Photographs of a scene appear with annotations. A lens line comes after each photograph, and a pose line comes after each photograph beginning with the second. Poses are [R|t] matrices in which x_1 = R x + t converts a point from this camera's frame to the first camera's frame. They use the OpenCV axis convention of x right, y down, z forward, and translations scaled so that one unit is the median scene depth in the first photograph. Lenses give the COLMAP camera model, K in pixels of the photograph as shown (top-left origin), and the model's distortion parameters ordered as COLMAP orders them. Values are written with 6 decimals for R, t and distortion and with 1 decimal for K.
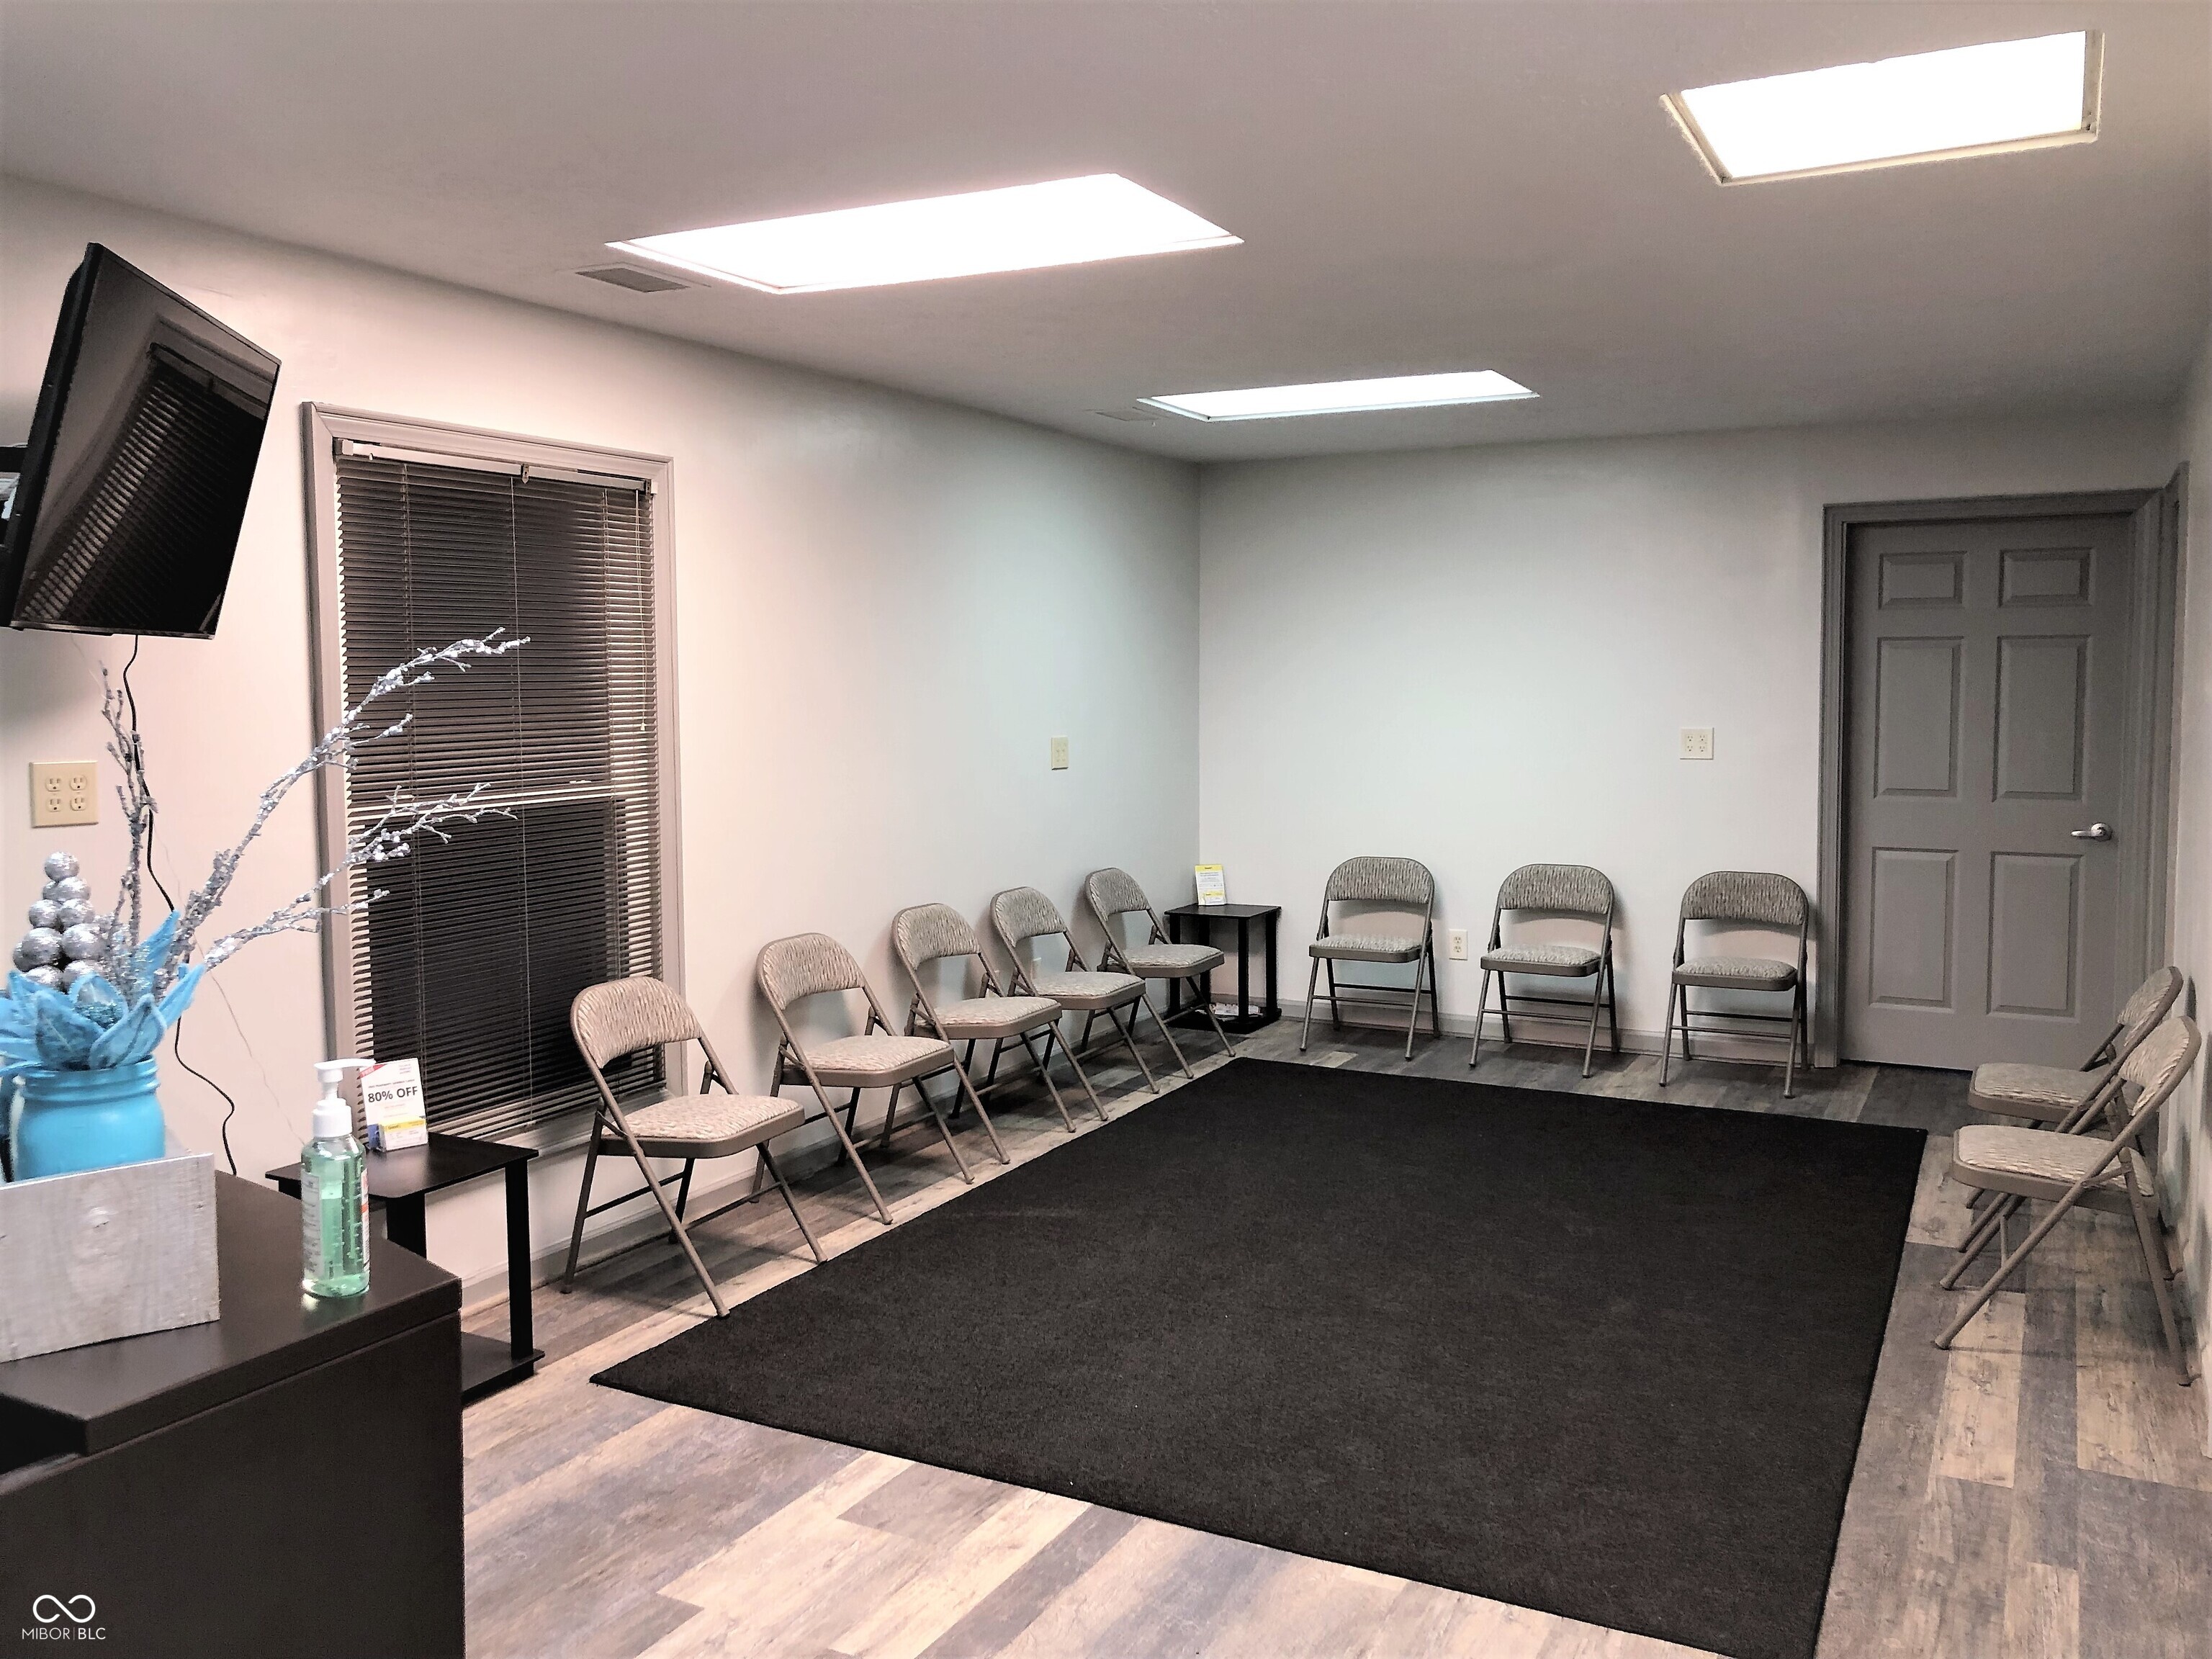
lens RADIAL K [[1810.0, 0, 1100.9], [0, 1810.0, 820.2], [0, 0, 1]] dist [0.014795, -0.005821]
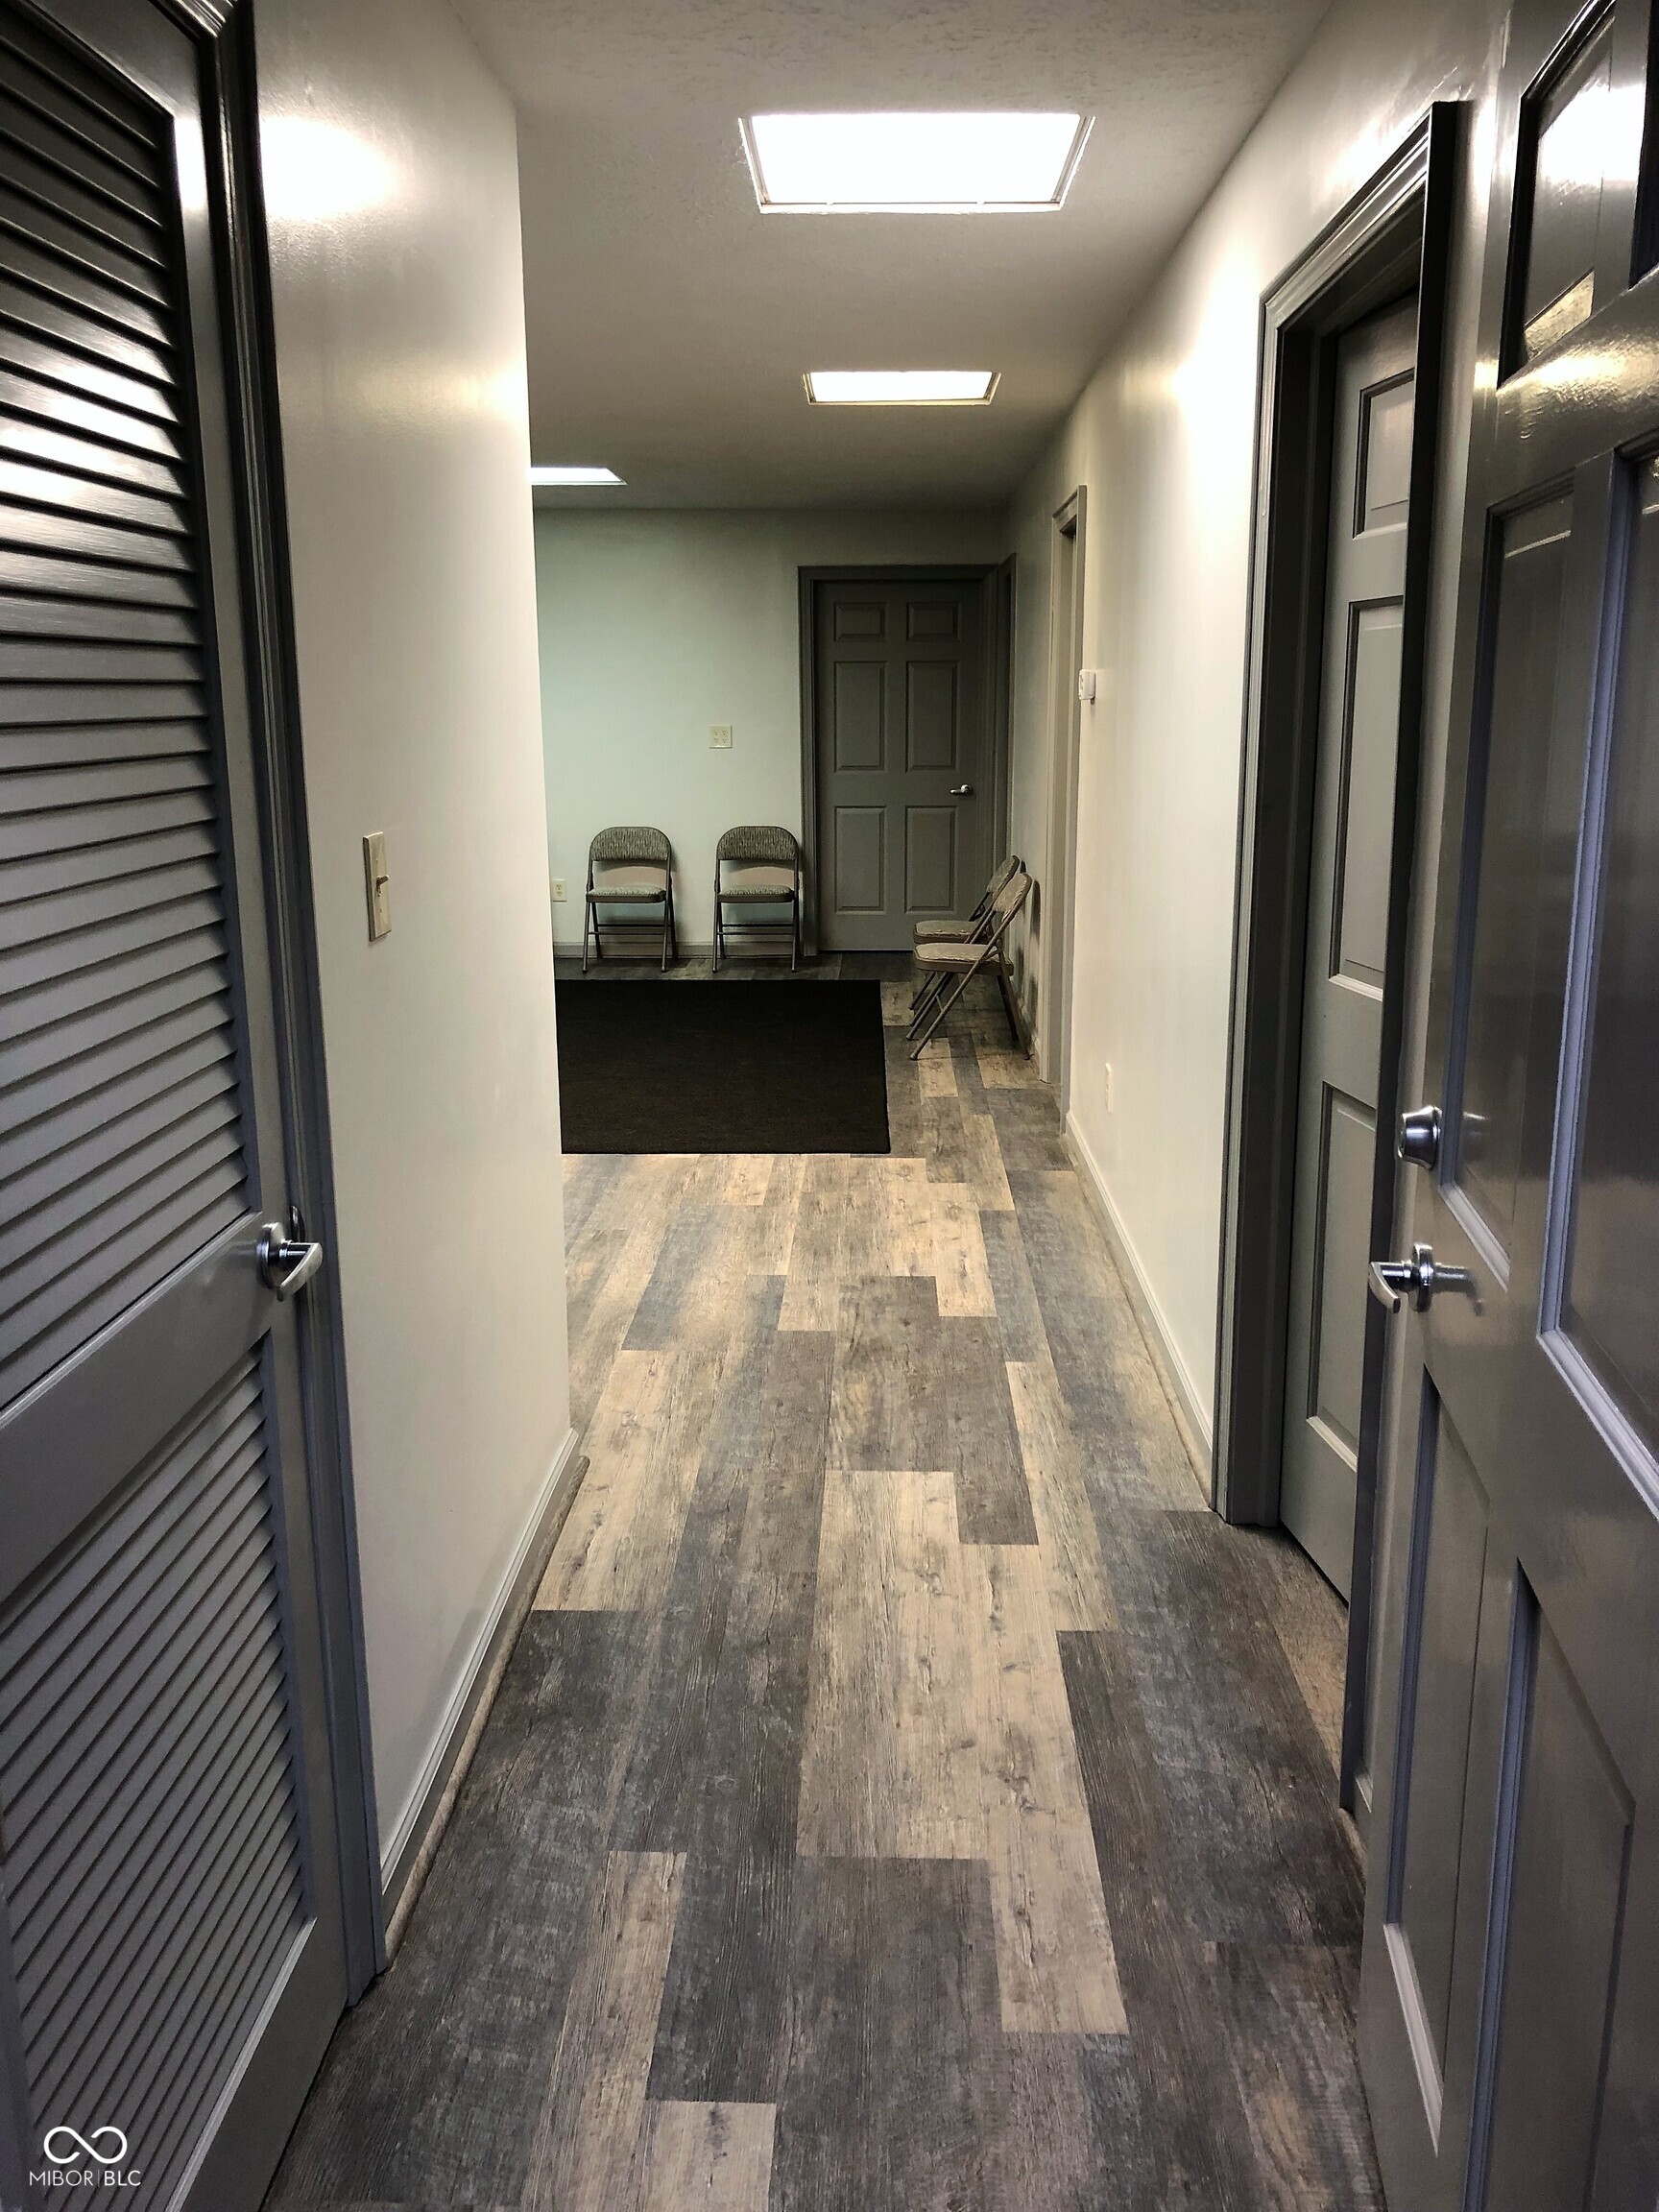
lens RADIAL K [[1788.0, 0, 829.5], [0, 1788.0, 1106.0], [0, 0, 1]] dist [0.220064, -0.271746]
pose [[0.898551, -0.096130, 0.428211, -0.469826], [0.034181, 0.988081, 0.150092, 0.070148], [-0.437535, -0.120228, 0.891127, -0.698204]]
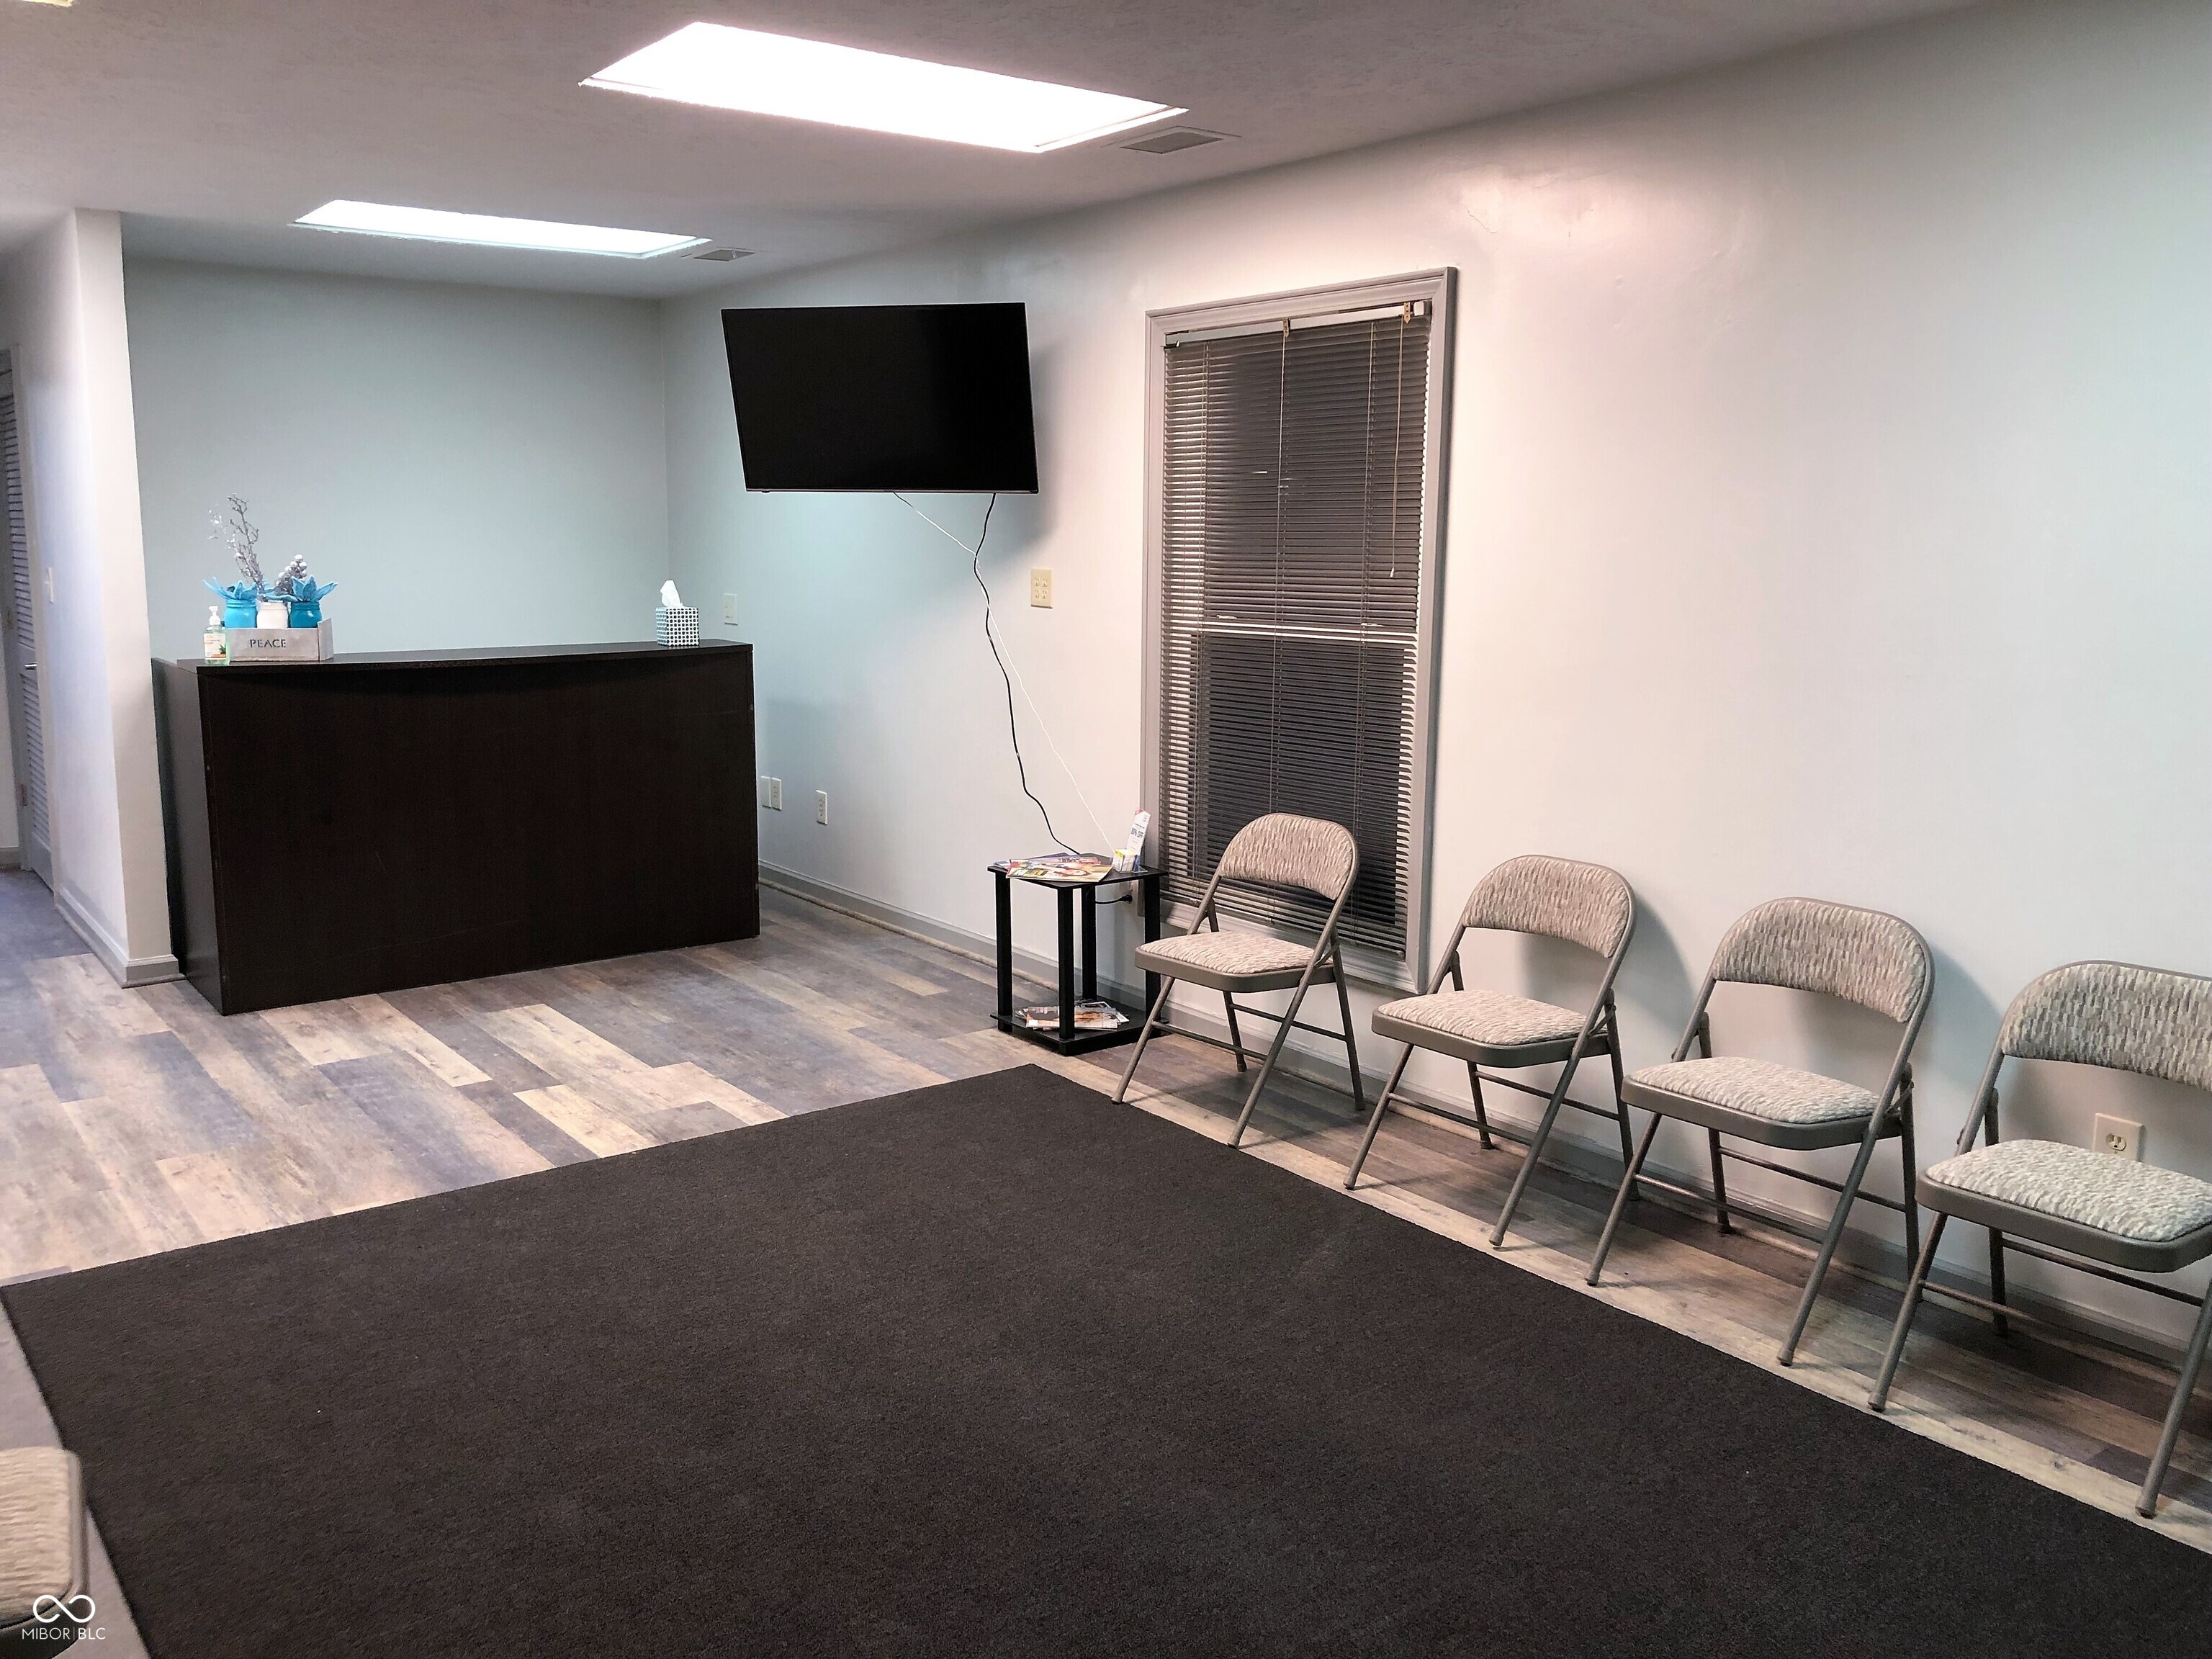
lens RADIAL K [[1808.0, 0, 1106.0], [0, 1808.0, 829.5], [0, 0, 1]] dist [0.002461, 0.059845]
pose [[-0.425325, 0.161816, -0.890457, 0.934915], [-0.071986, 0.974721, 0.211512, -0.152762], [0.902173, 0.154062, -0.402925, 1.758503]]
